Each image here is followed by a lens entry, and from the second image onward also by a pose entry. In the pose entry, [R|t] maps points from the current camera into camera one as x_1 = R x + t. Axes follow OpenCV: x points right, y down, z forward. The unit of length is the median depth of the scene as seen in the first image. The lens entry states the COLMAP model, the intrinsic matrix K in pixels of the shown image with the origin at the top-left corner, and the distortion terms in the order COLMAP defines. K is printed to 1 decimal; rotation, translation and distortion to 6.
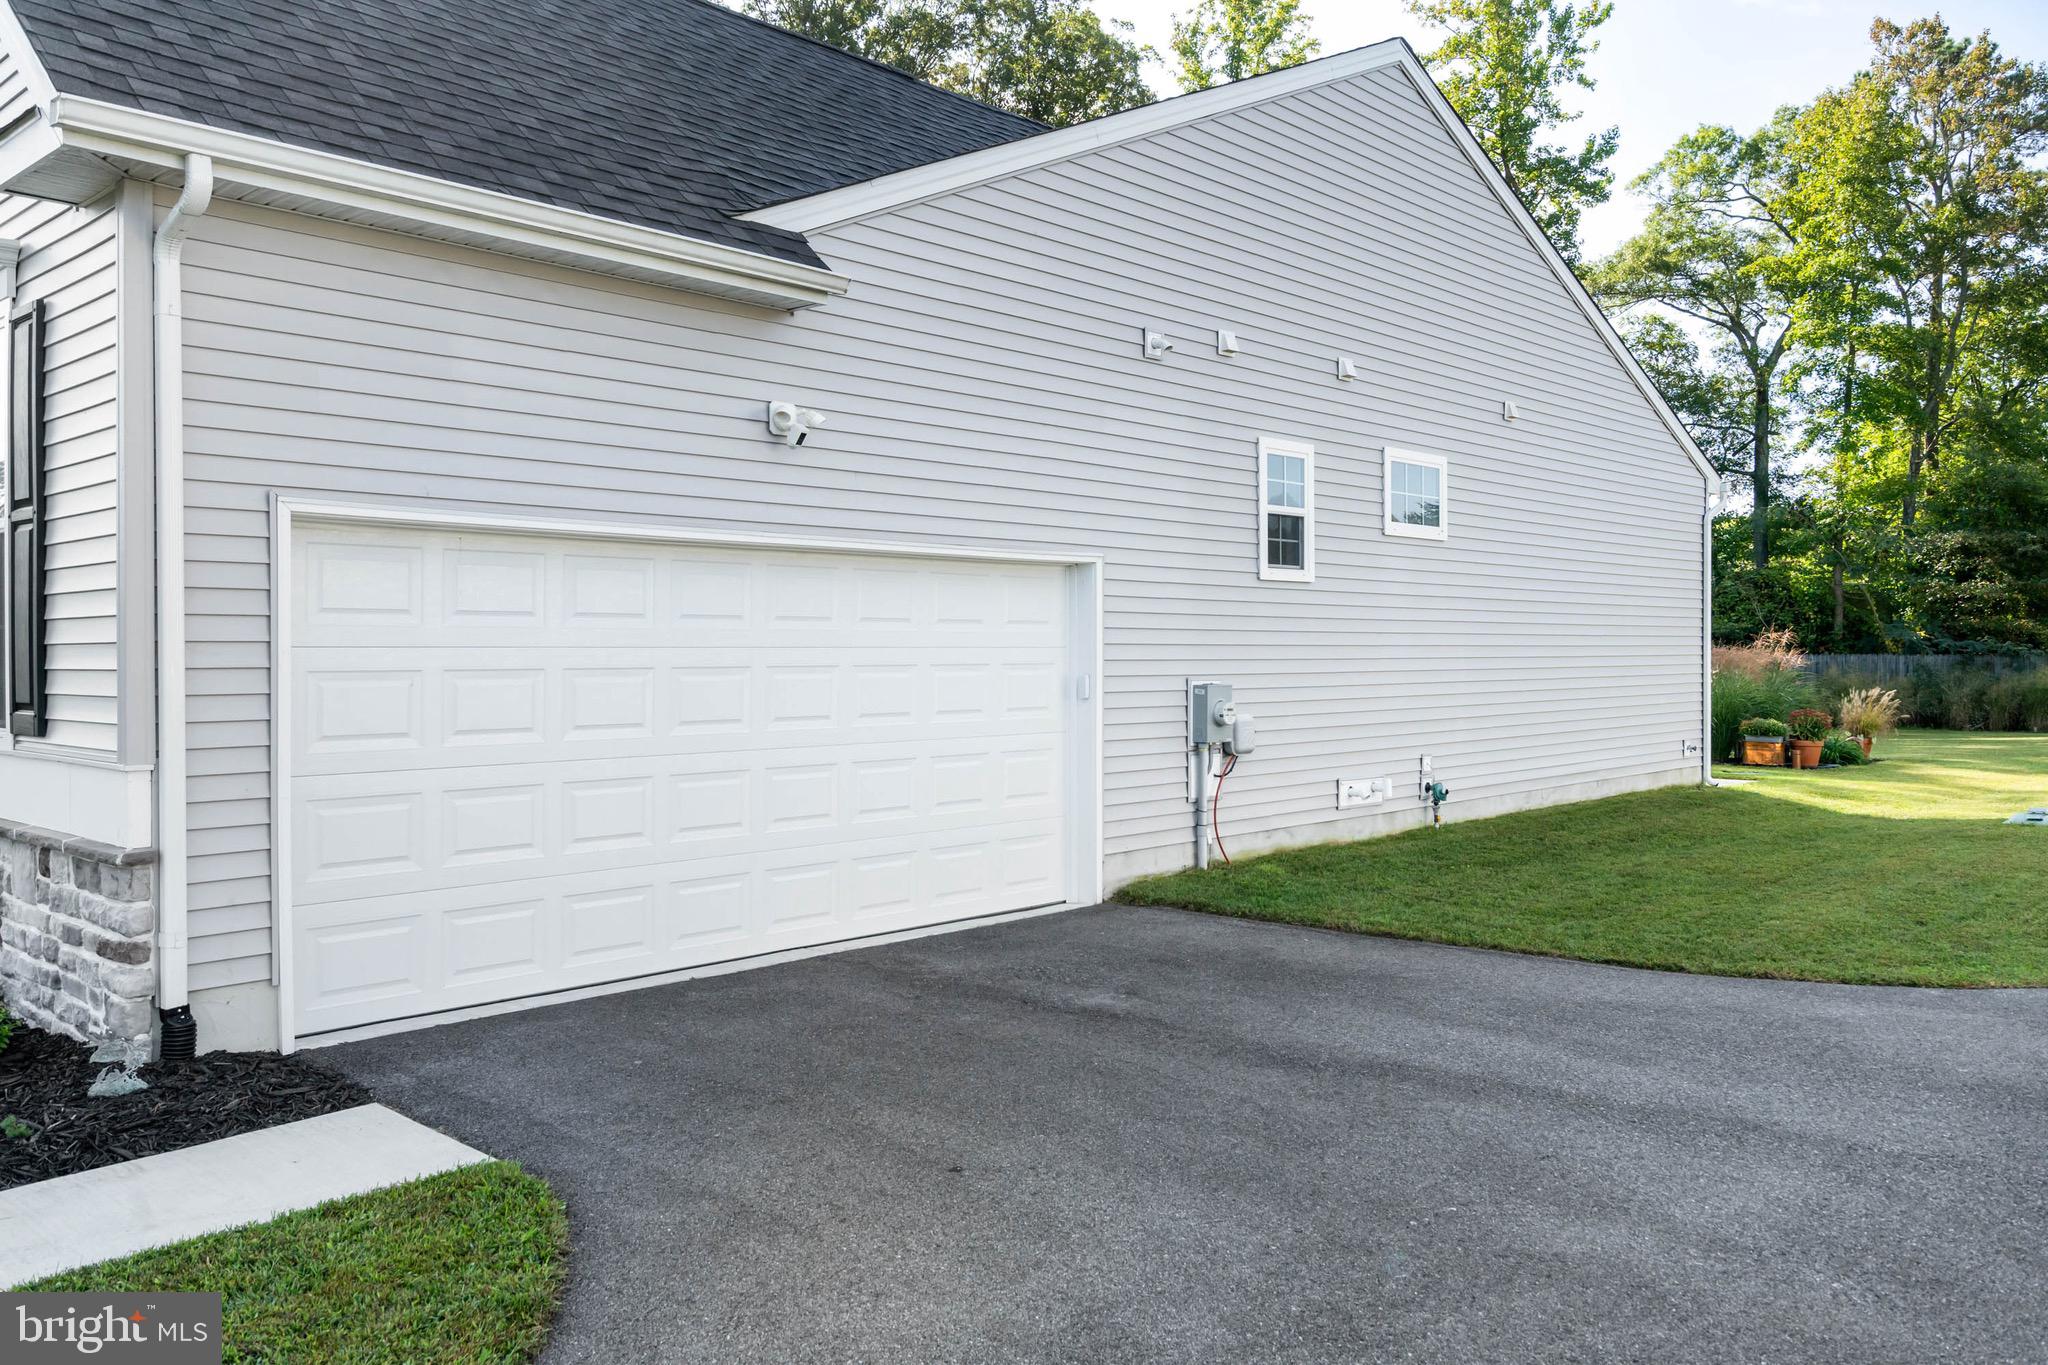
lens RADIAL K [[1573.6, 0, 1024.4], [0, 1573.6, 667.3], [0, 0, 1]] dist [0.015391, -0.016398]
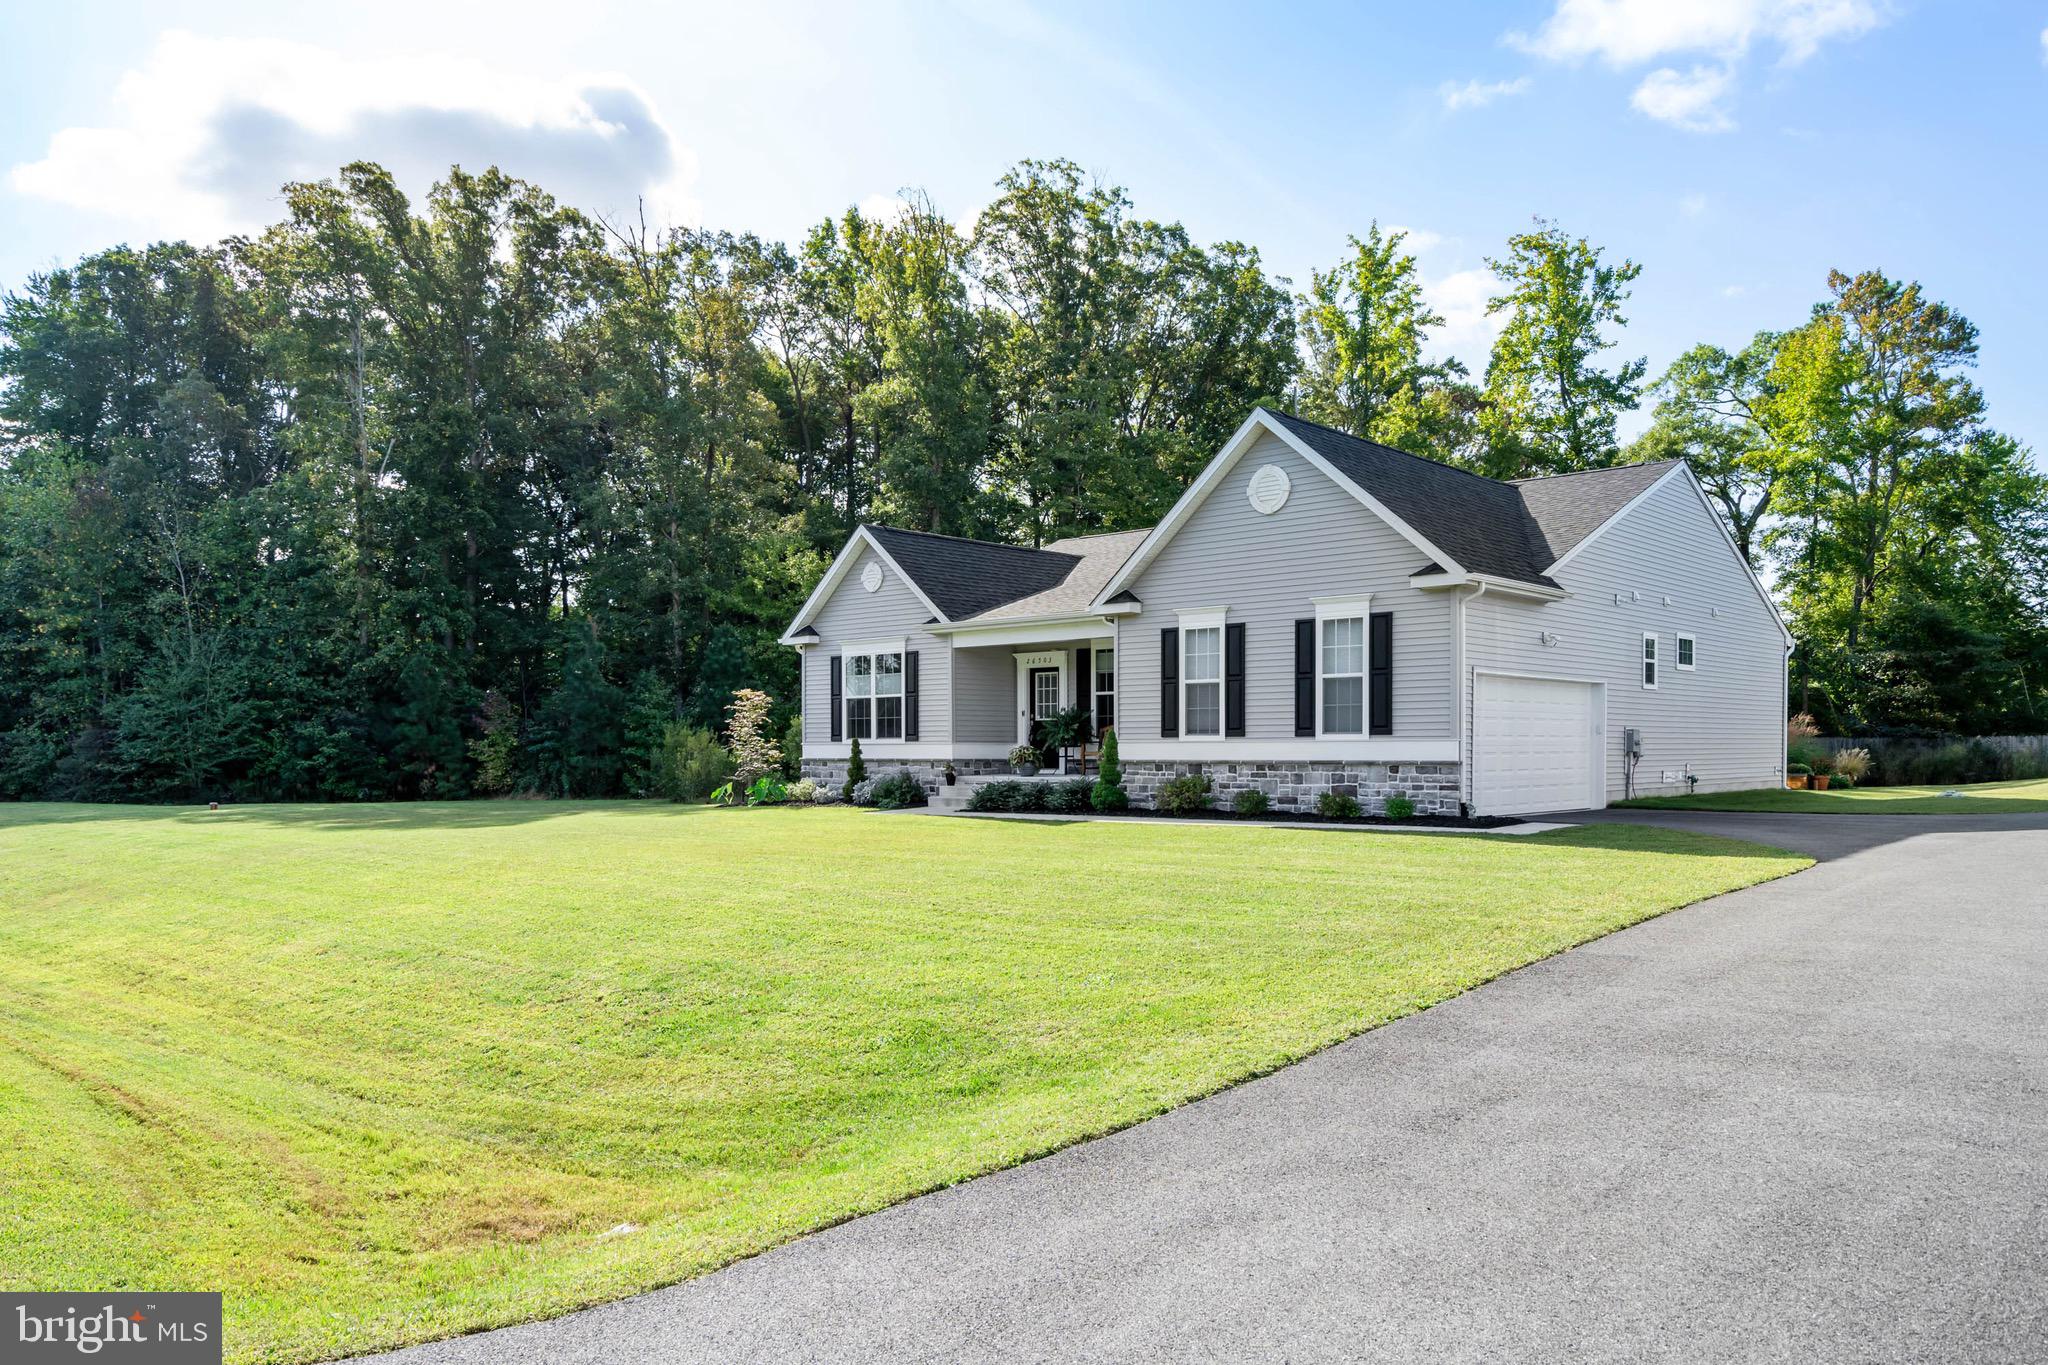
lens RADIAL K [[1432.3, 0, 1024.9], [0, 1432.3, 789.4], [0, 0, 1]] dist [0.002096, 0.003898]
pose [[0.999998, -0.002120, 0.000682, -0.164062], [0.002108, 0.999838, 0.017895, 0.012122], [-0.000720, -0.017894, 0.999840, -0.252406]]
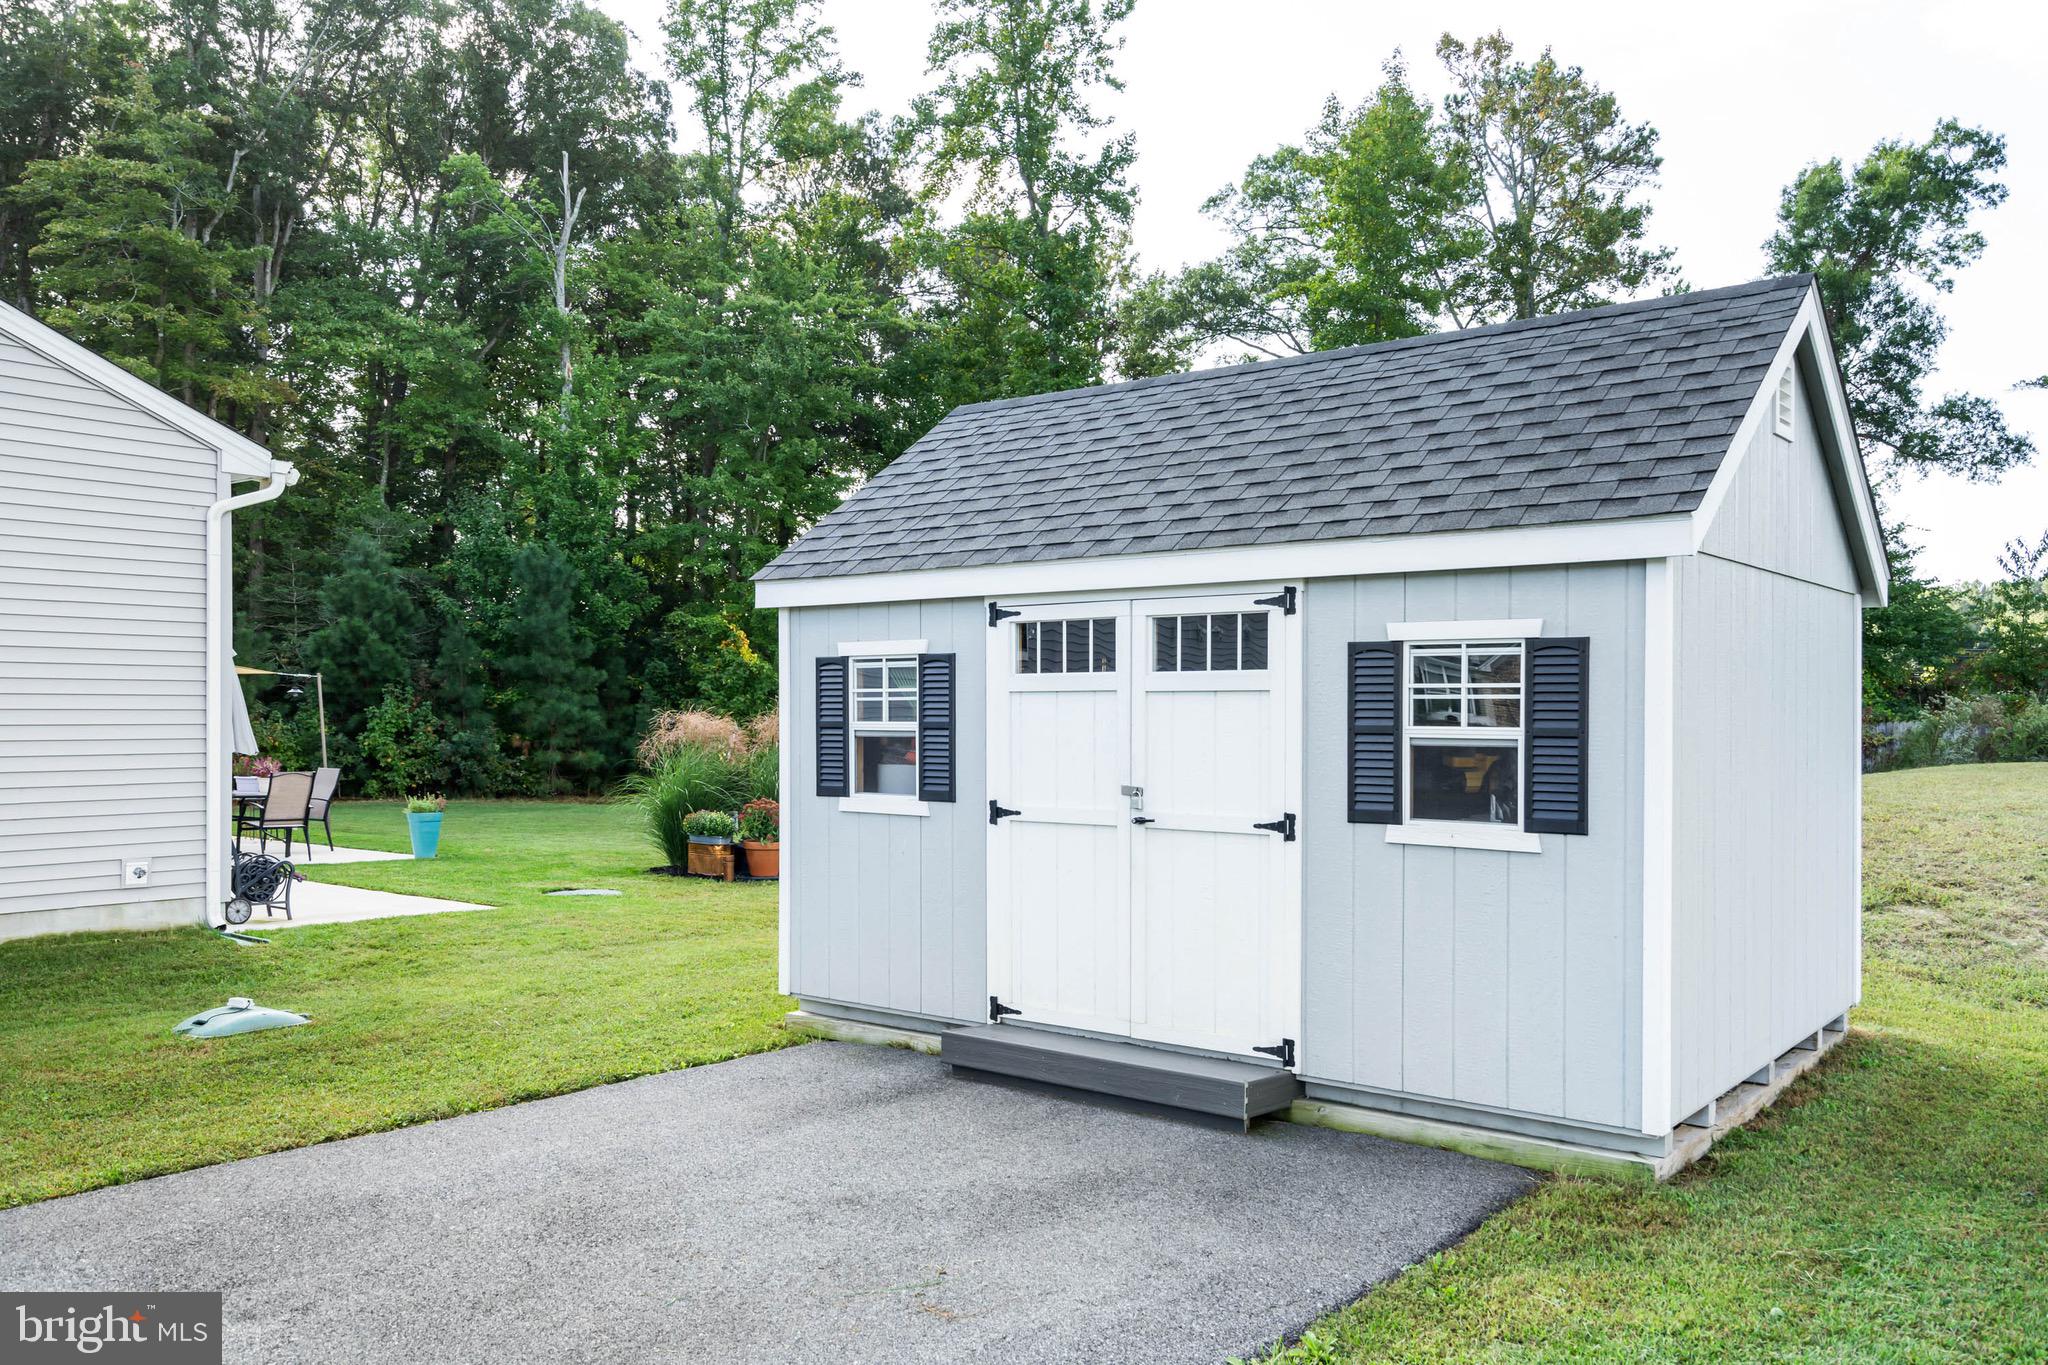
lens RADIAL K [[1593.1, 0, 1028.0], [0, 1593.1, 736.4], [0, 0, 1]] dist [-0.000352, 0.003385]
pose [[0.995987, 0.003677, 0.089420, 0.230169], [-0.003975, 0.999987, 0.003161, -0.002344], [-0.089407, -0.003504, 0.995989, 0.102278]]
